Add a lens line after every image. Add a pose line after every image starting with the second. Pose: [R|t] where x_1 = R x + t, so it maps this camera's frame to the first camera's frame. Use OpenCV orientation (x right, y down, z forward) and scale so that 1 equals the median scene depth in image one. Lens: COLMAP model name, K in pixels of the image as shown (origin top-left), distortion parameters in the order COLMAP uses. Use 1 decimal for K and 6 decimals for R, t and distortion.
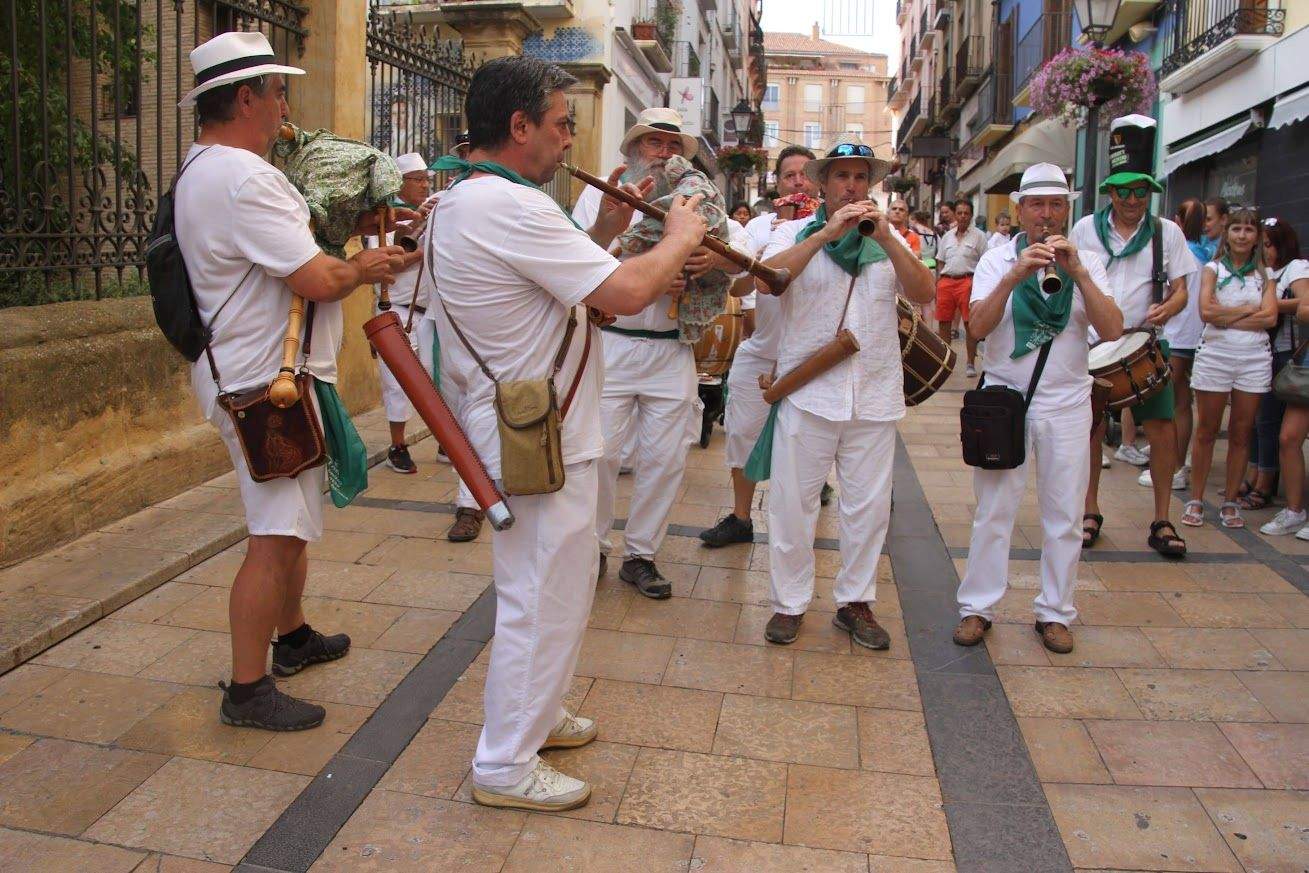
lens RADIAL K [[1042.6, 0, 637.0], [0, 1042.6, 436.1], [0, 0, 1]] dist [-0.200834, 0.123710]
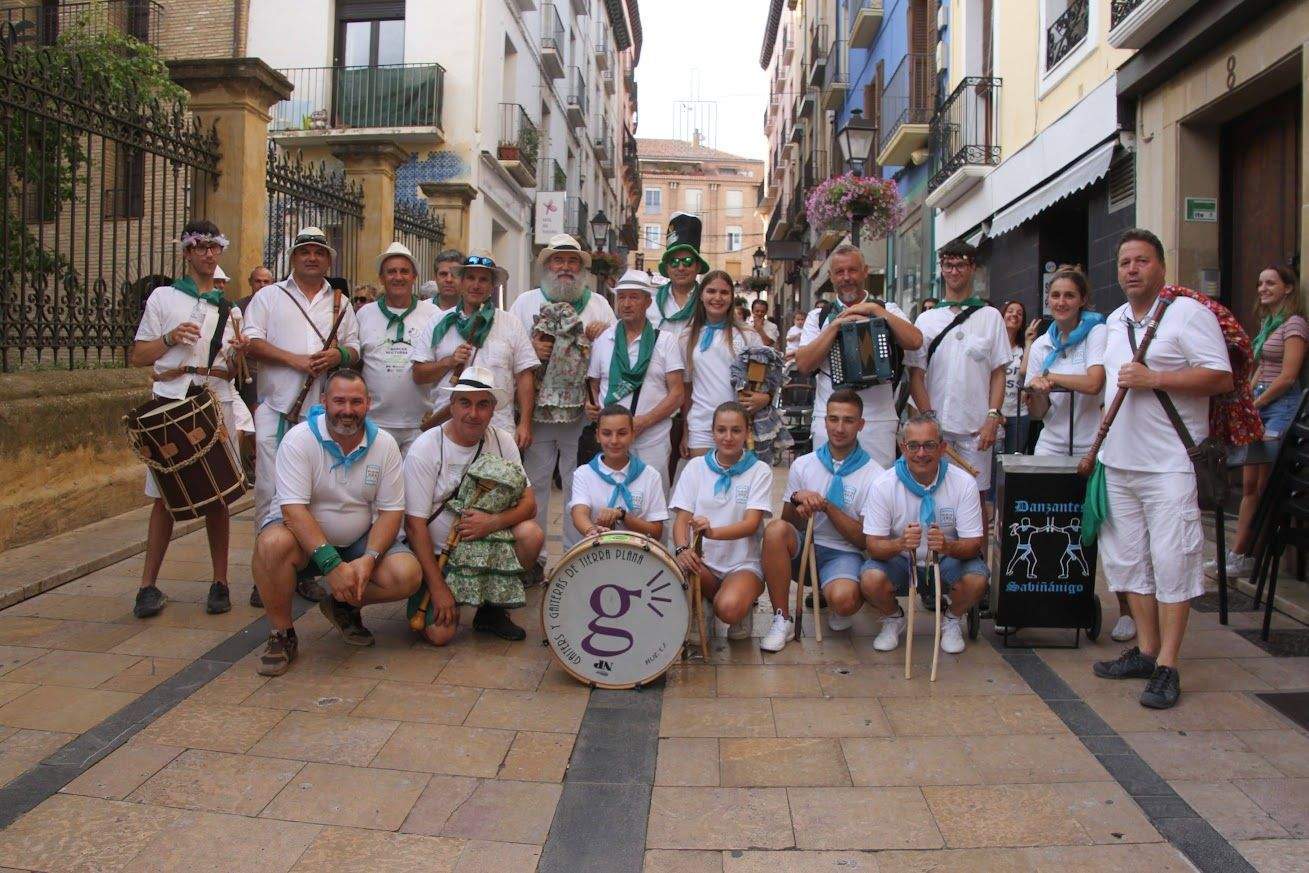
lens RADIAL K [[1042.6, 0, 637.0], [0, 1042.6, 436.1], [0, 0, 1]] dist [-0.200834, 0.123710]
pose [[0.994725, -0.010588, 0.102034, 0.033379], [0.020189, 0.995412, -0.093526, 0.032550], [-0.100575, 0.095093, 0.990375, -0.144034]]
